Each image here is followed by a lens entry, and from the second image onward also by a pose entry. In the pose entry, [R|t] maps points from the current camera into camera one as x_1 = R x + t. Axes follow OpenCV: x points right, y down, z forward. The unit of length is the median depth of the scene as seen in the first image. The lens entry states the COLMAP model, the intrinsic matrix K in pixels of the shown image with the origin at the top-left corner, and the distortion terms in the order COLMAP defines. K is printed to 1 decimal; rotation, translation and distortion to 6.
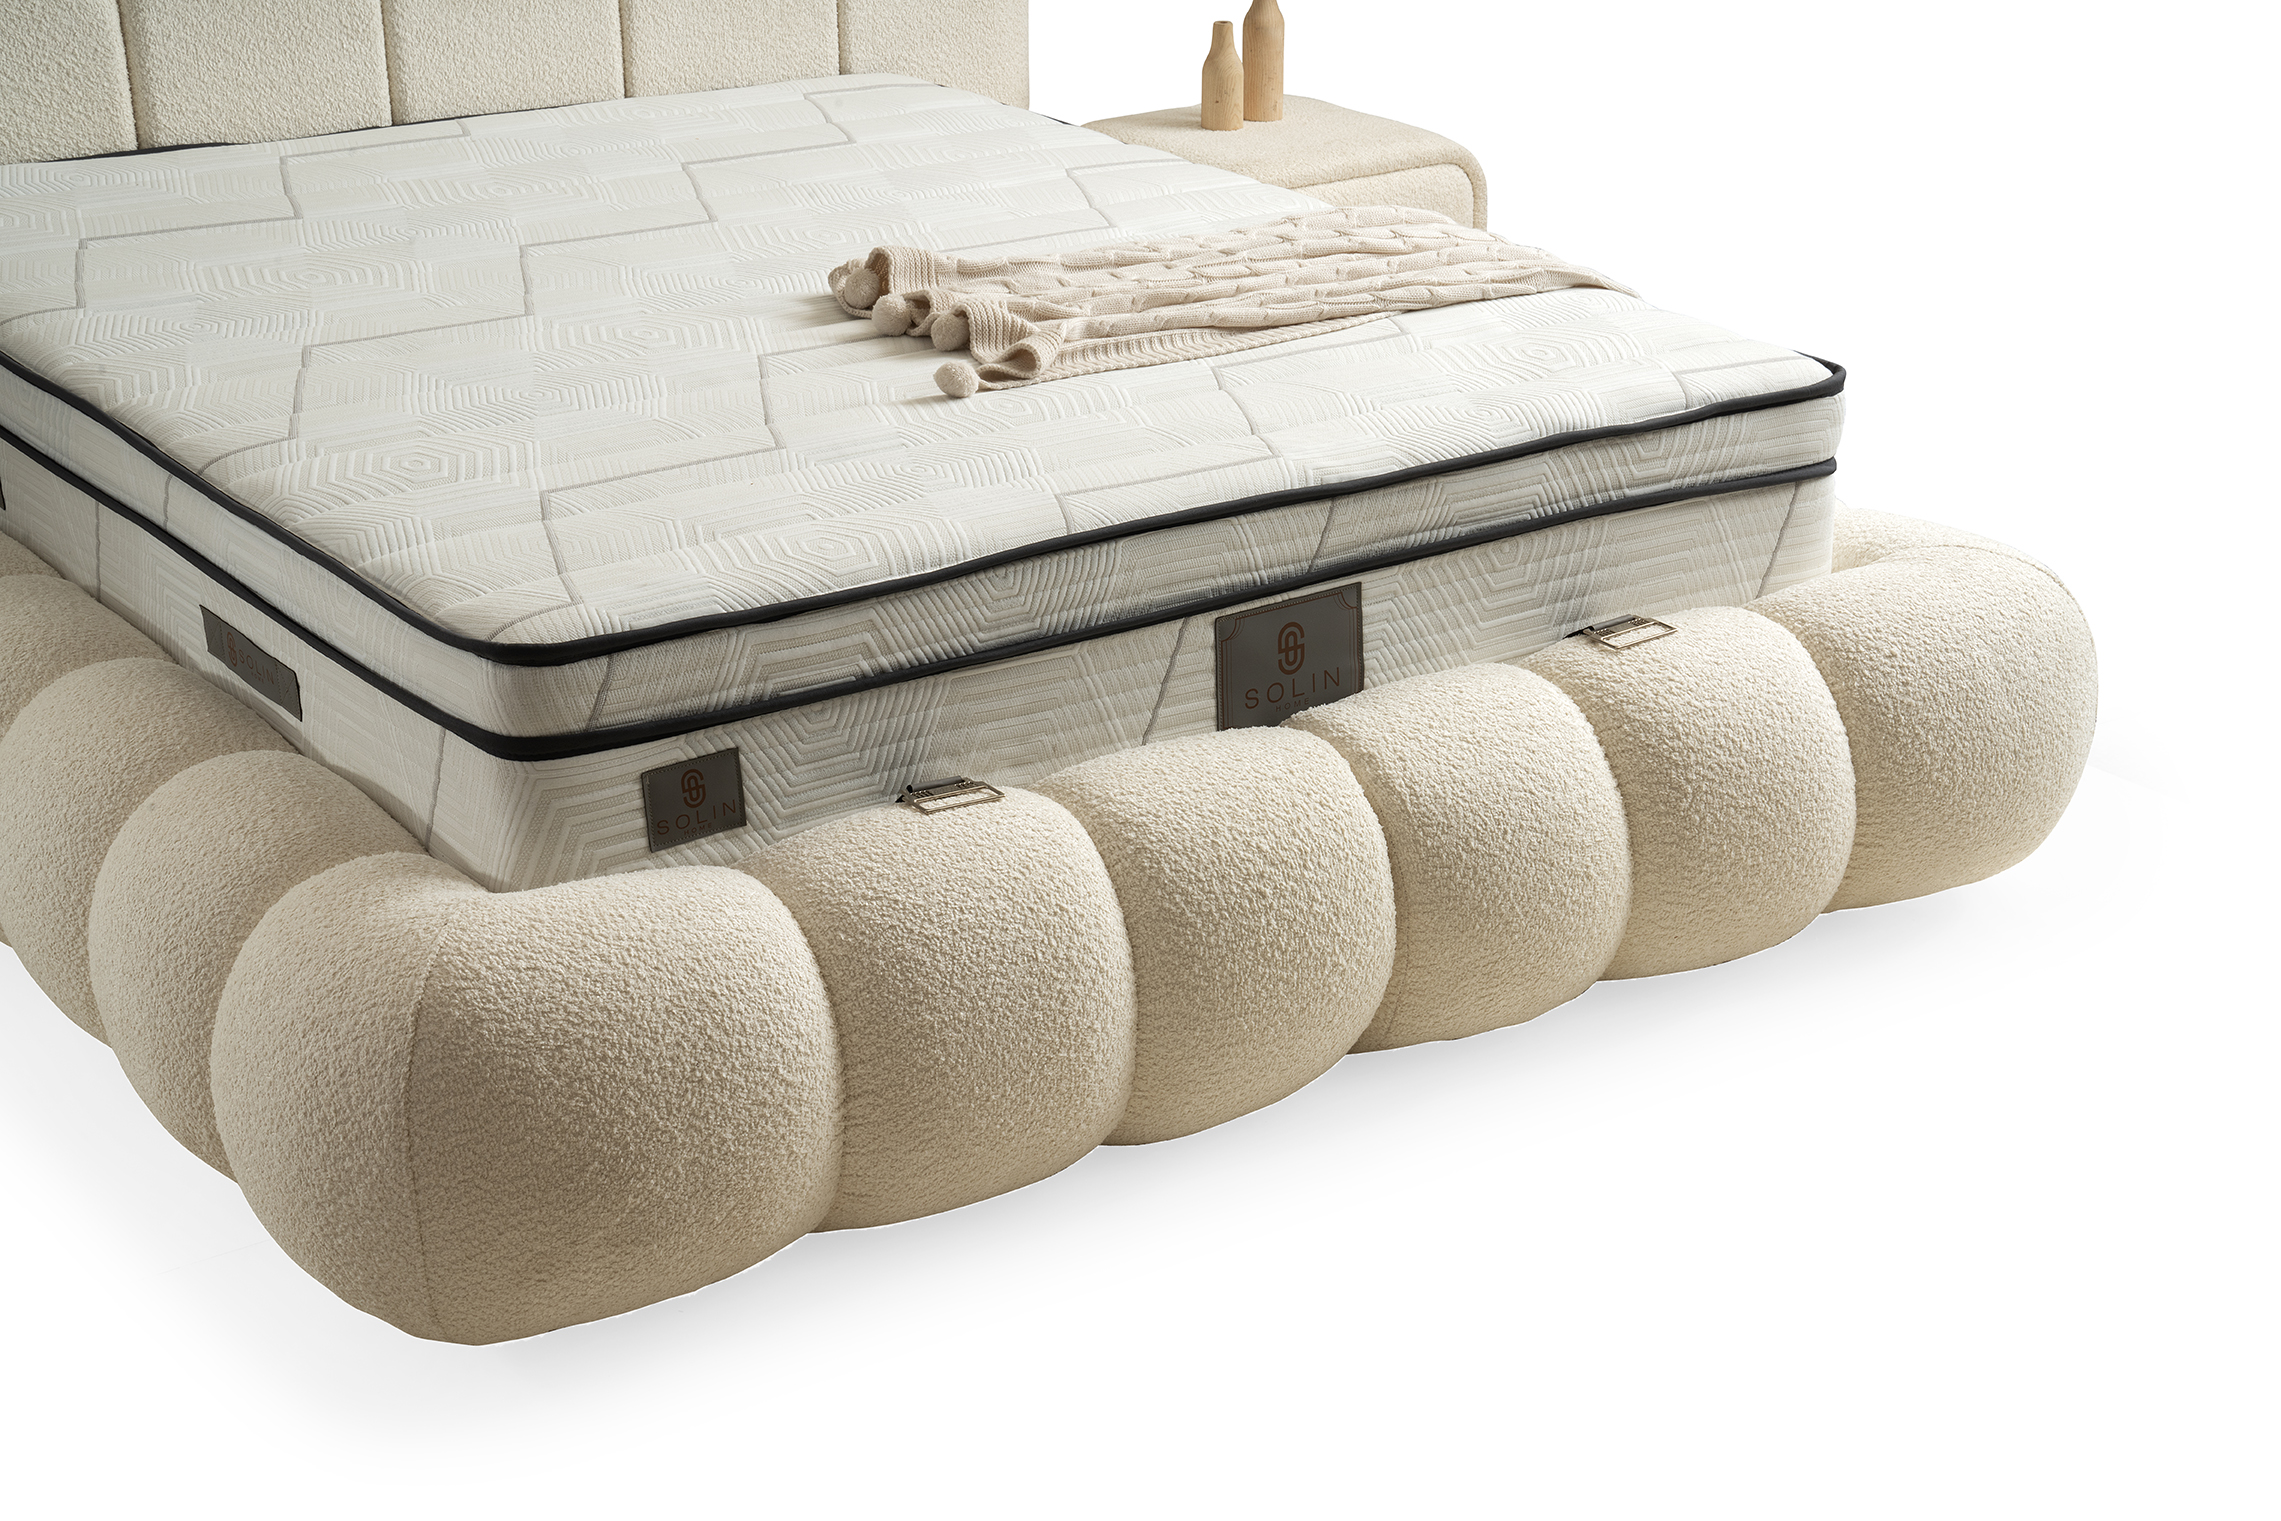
lens RADIAL K [[3653.2, 0, 1140.1], [0, 3653.2, 764.4], [0, 0, 1]] dist [0.252397, 0.000000]
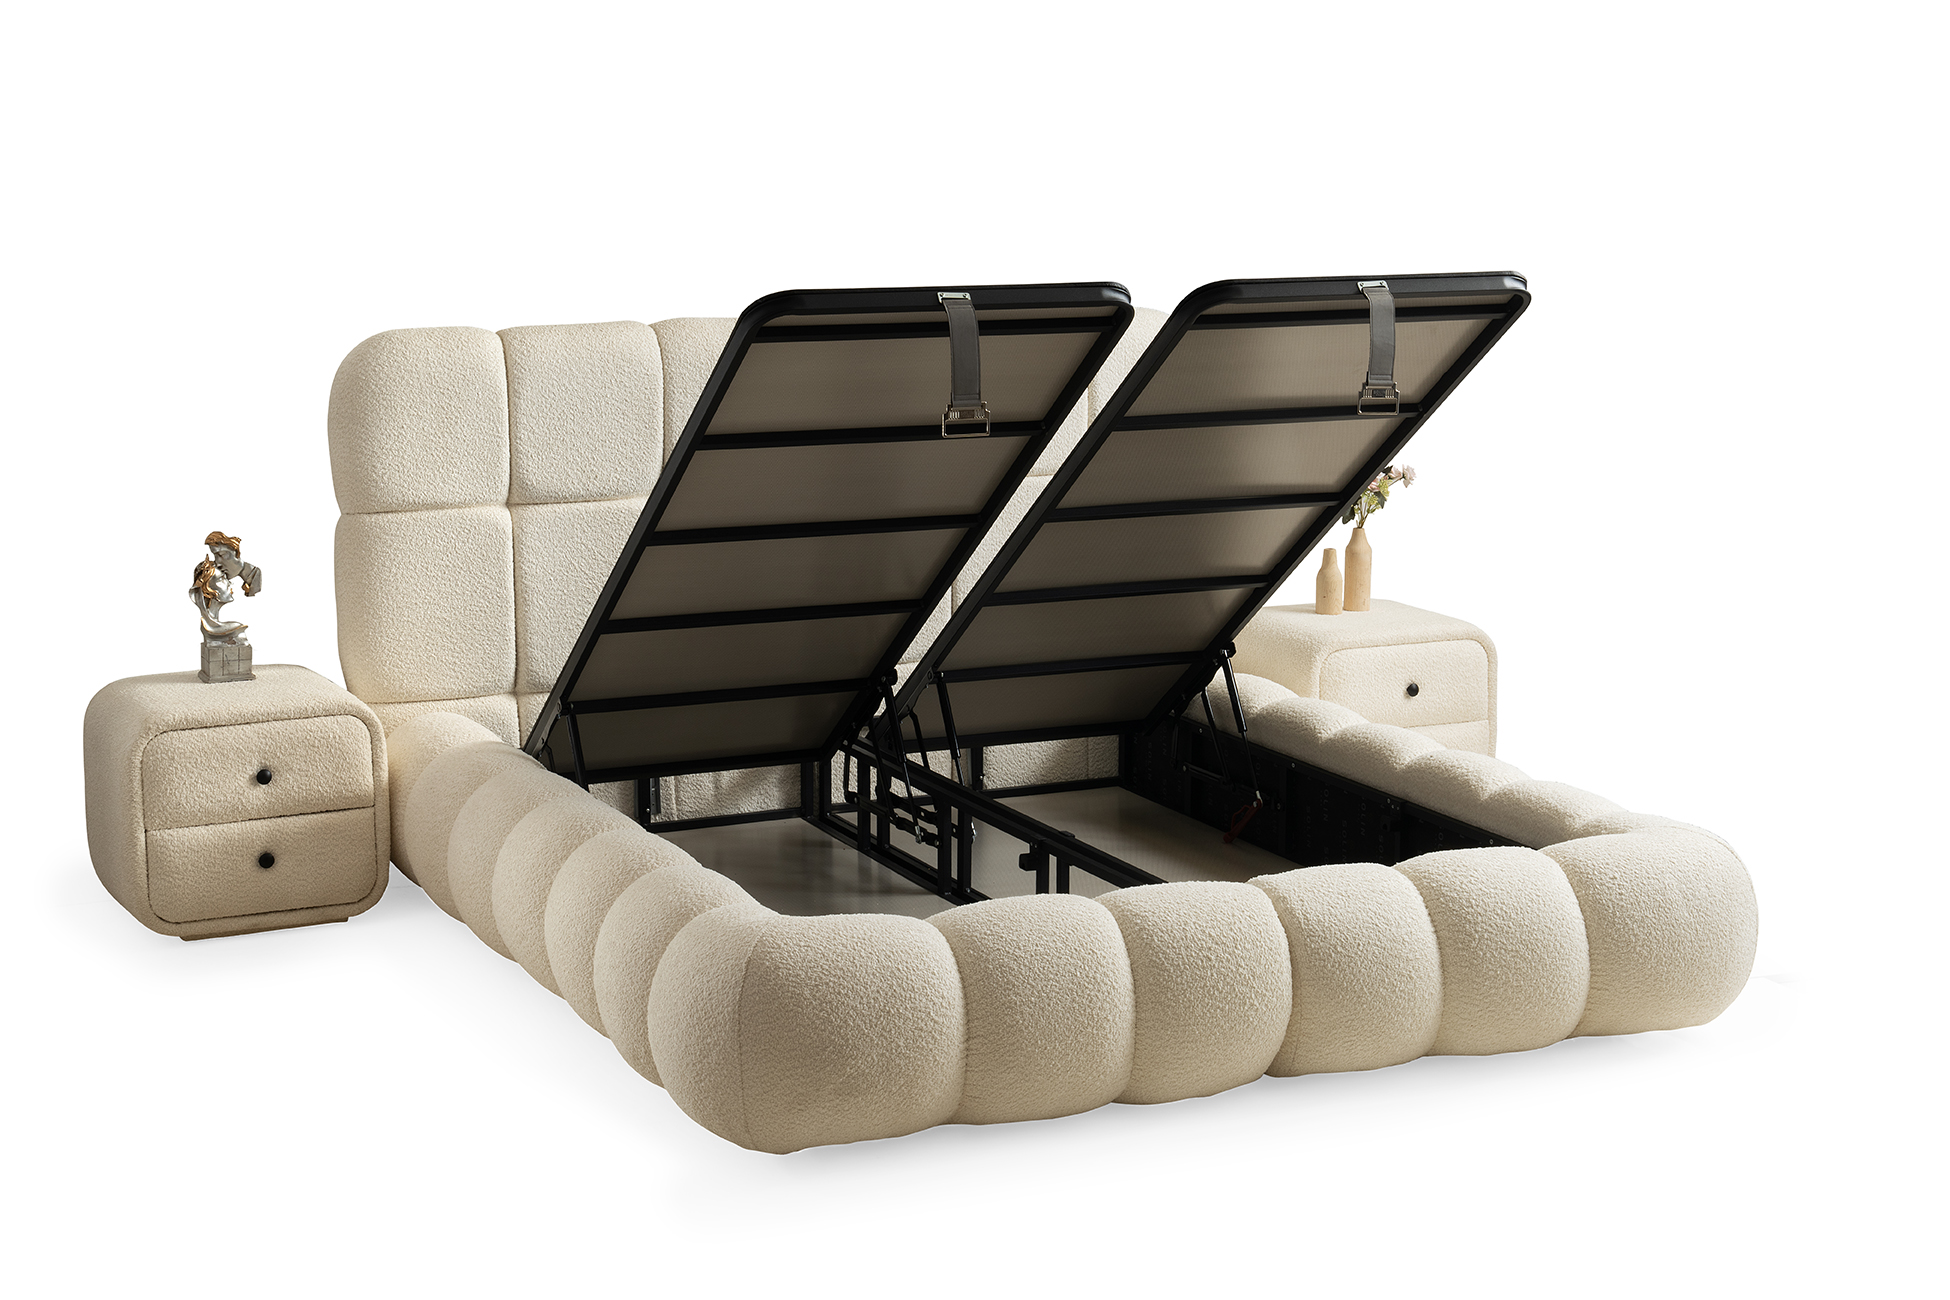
lens RADIAL K [[3302.2, 0, 1043.4], [0, 3302.2, 678.1], [0, 0, 1]] dist [0.194271, 0.000000]
pose [[0.987303, 0.033246, -0.155332, 0.204667], [-0.062943, 0.979690, -0.190384, 0.219086], [0.145848, 0.197744, 0.969343, -0.642321]]
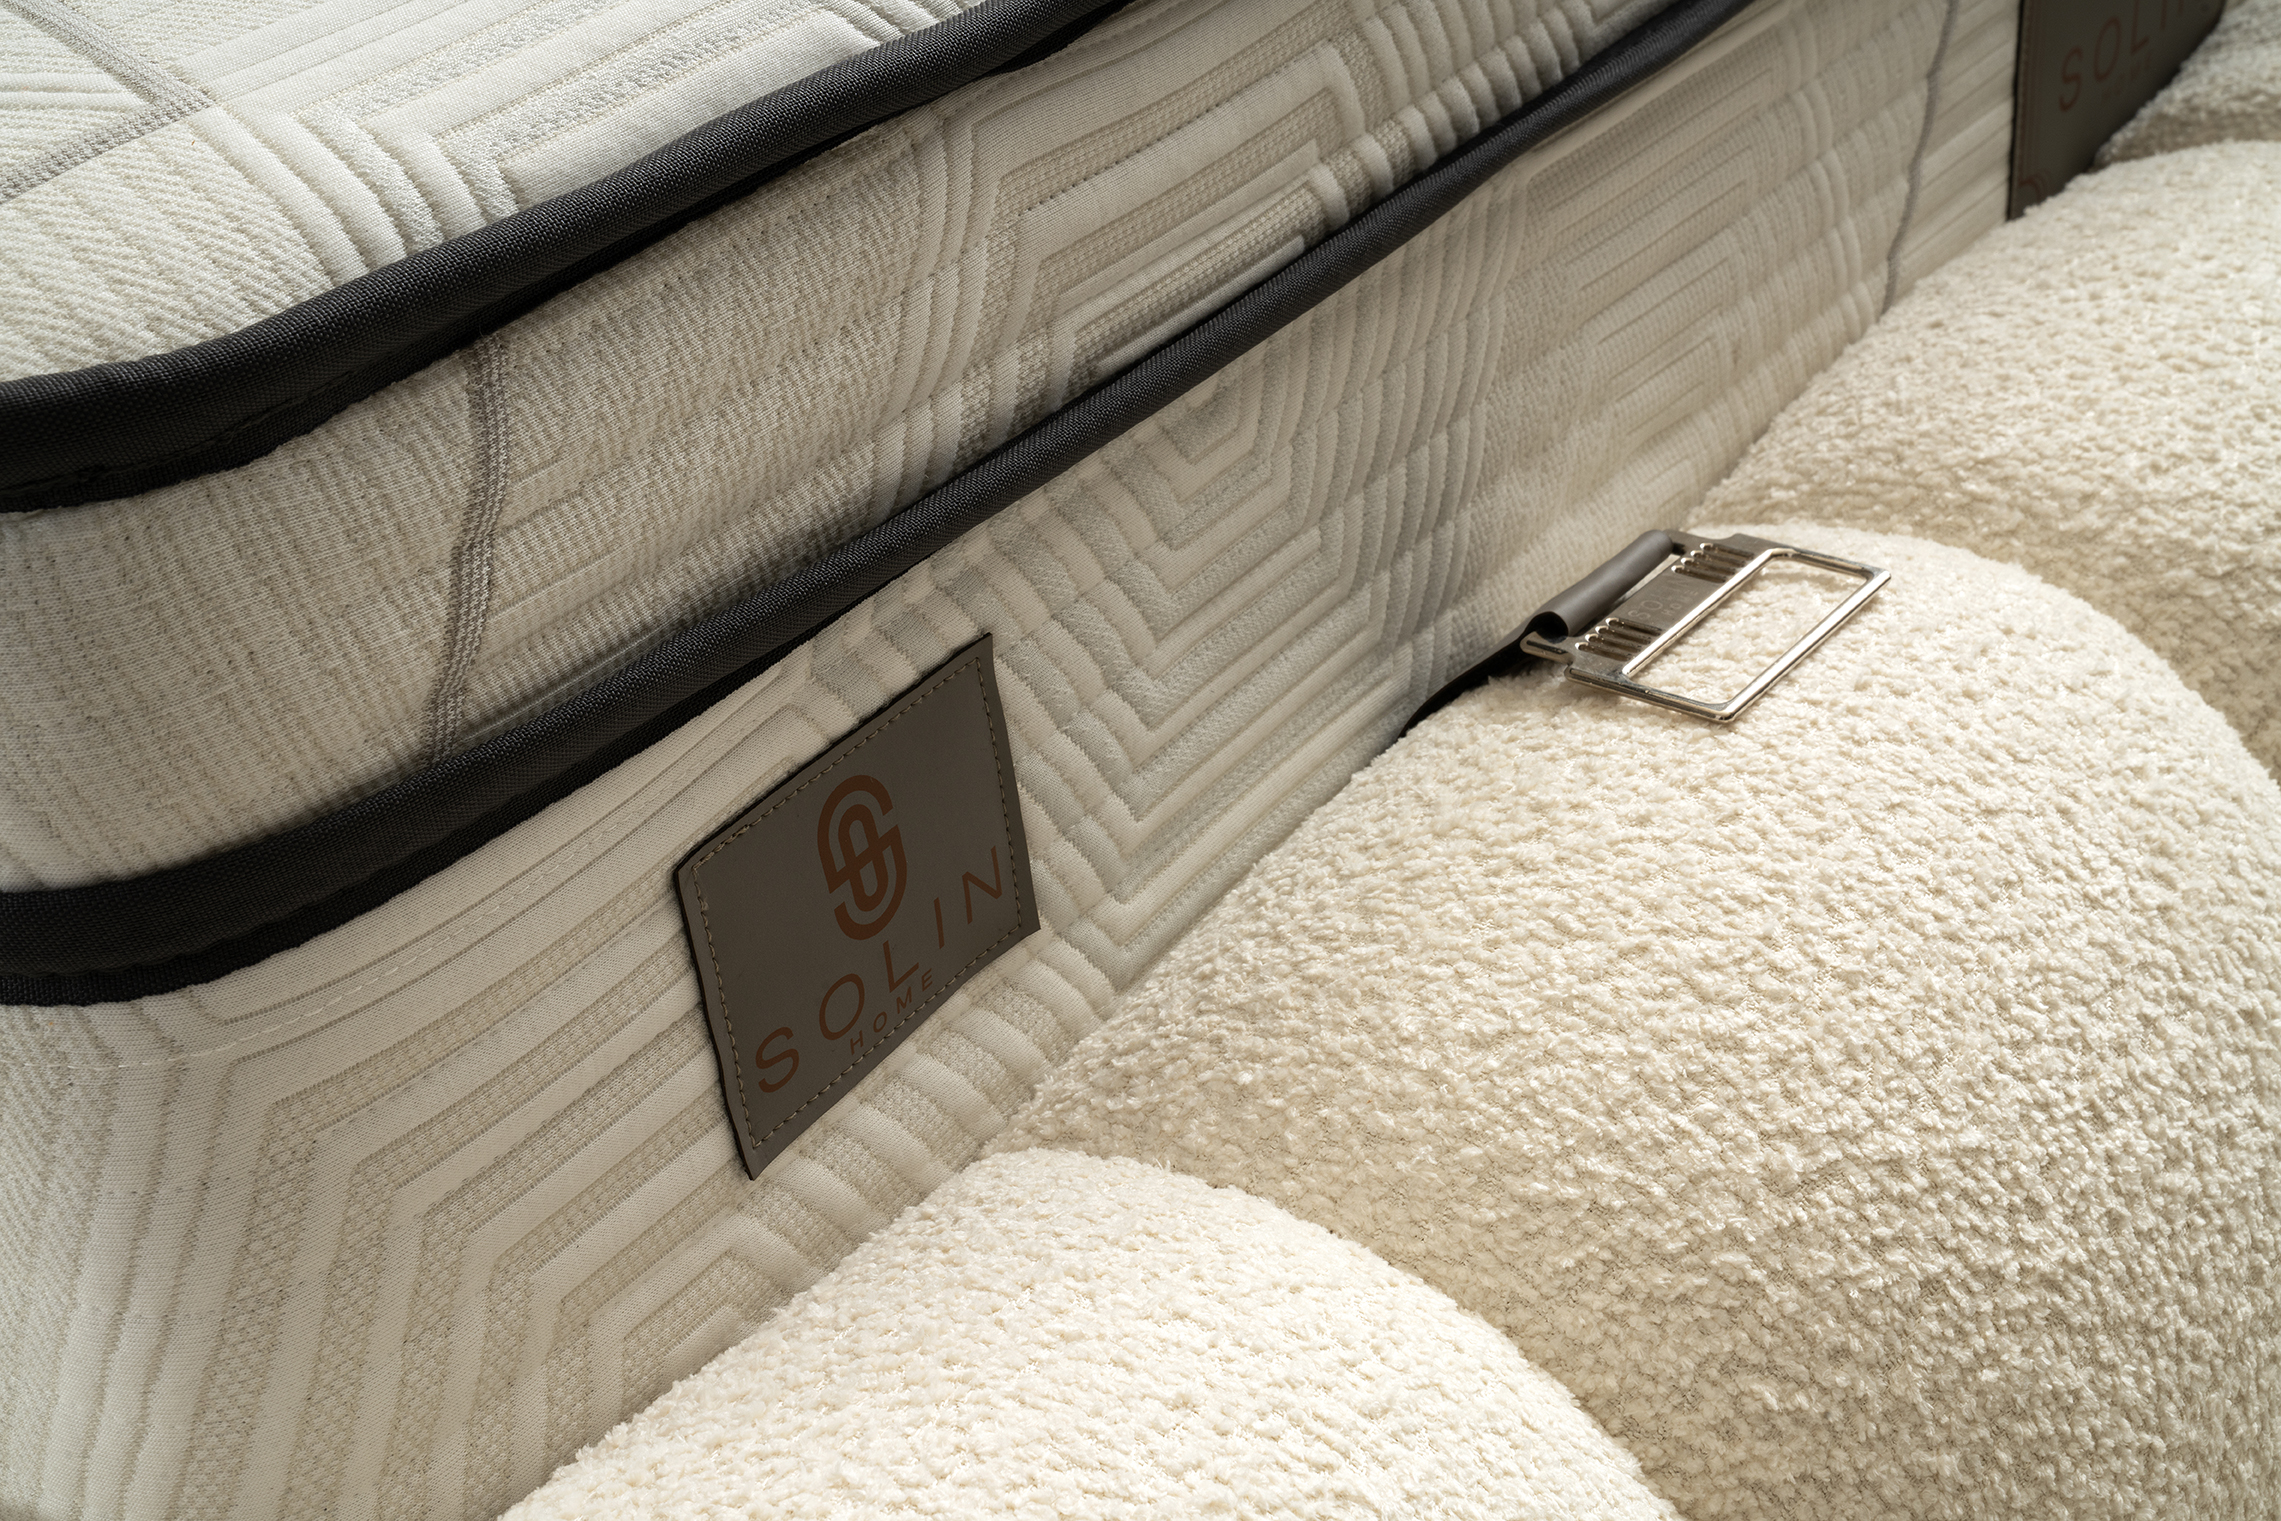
lens RADIAL K [[3336.1, 0, 1159.8], [0, 3336.1, 744.2], [0, 0, 1]] dist [0.180977, 0.000000]
pose [[0.937733, -0.224020, 0.265464, -0.153534], [0.177398, 0.965922, 0.188478, -0.034942], [-0.298641, -0.129649, 0.945518, 0.778944]]
